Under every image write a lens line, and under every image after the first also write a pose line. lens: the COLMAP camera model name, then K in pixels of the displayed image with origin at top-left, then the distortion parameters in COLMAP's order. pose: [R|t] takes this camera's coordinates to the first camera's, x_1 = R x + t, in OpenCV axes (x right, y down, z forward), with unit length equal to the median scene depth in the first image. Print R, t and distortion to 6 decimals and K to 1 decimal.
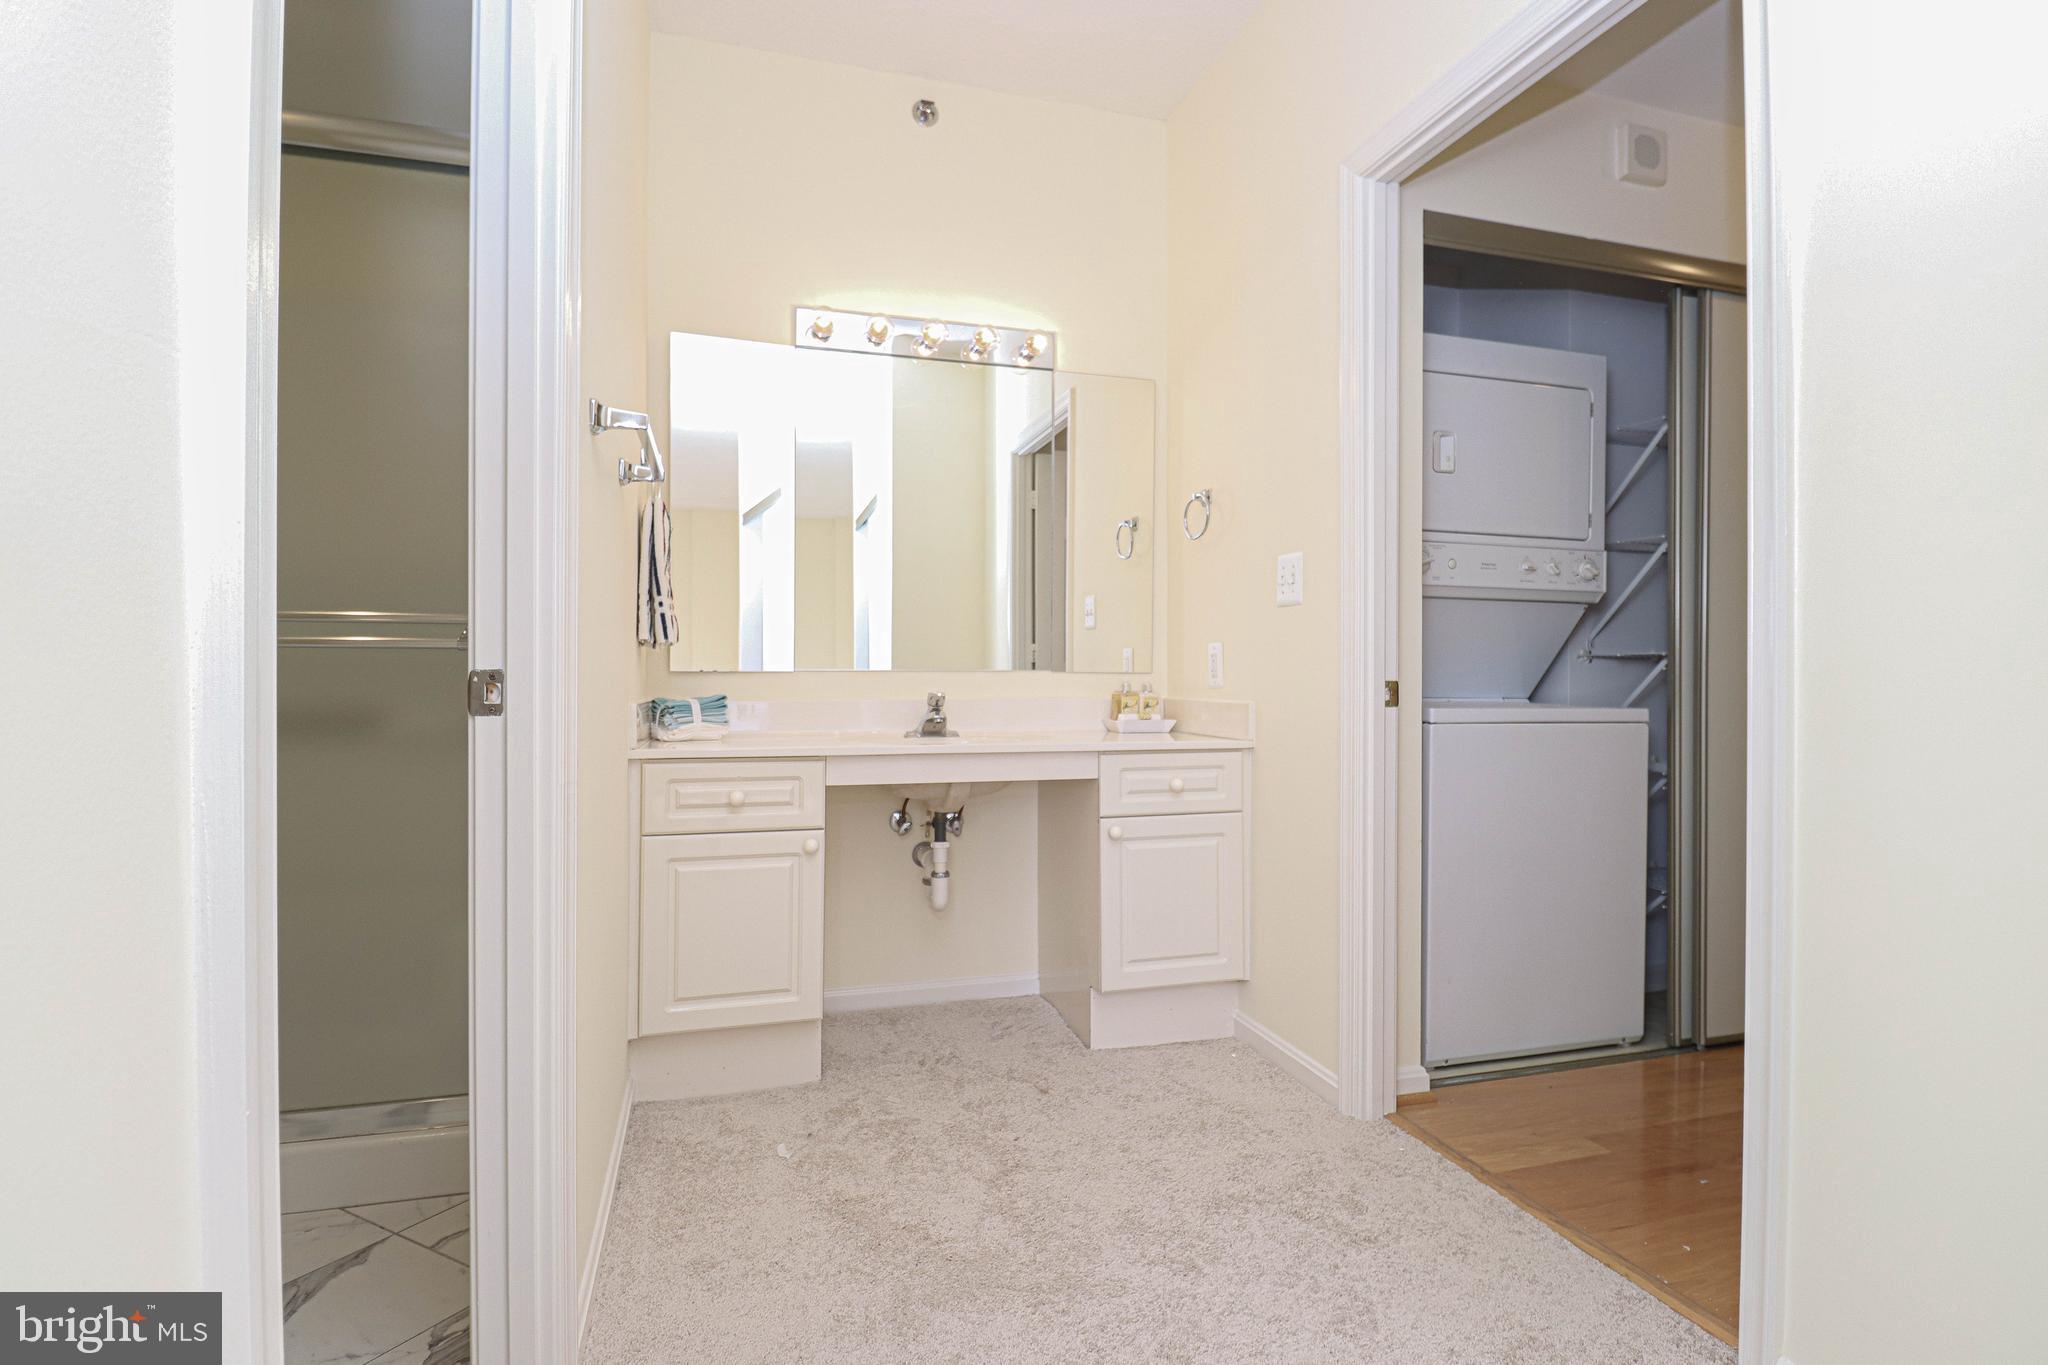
lens RADIAL K [[1000.1, 0, 1023.9], [0, 1000.1, 674.1], [0, 0, 1]] dist [-0.001912, -0.000672]
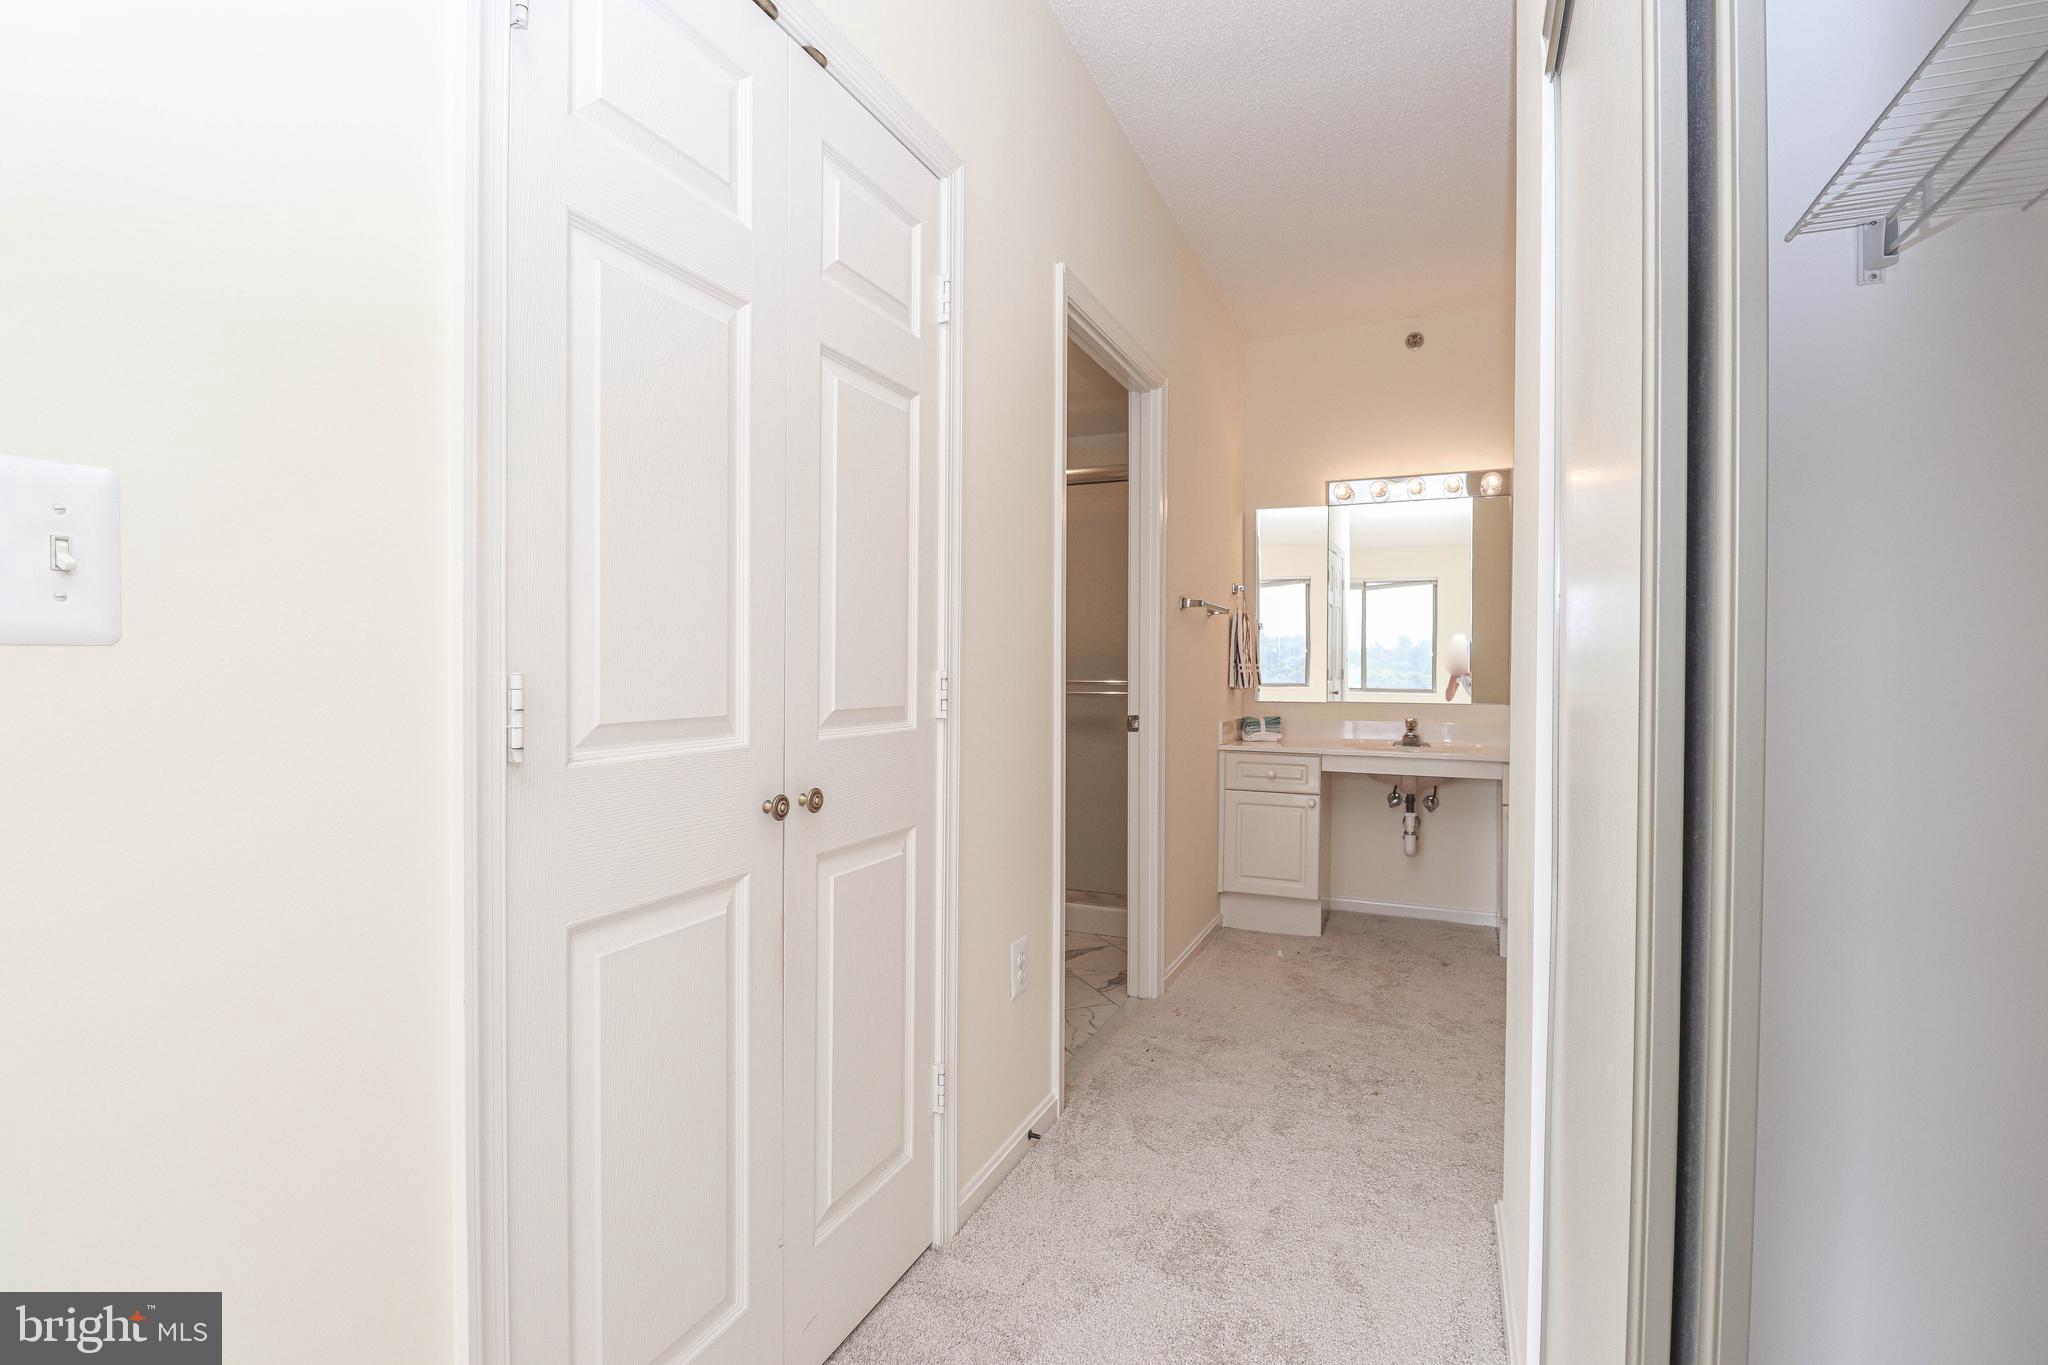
lens RADIAL K [[963.4, 0, 1036.3], [0, 963.4, 670.3], [0, 0, 1]] dist [0.000744, -0.014781]
pose [[0.765877, 0.004792, -0.642969, 0.499640], [-0.002184, 0.999986, 0.004852, -0.072709], [0.642983, -0.002312, 0.765877, -0.623461]]
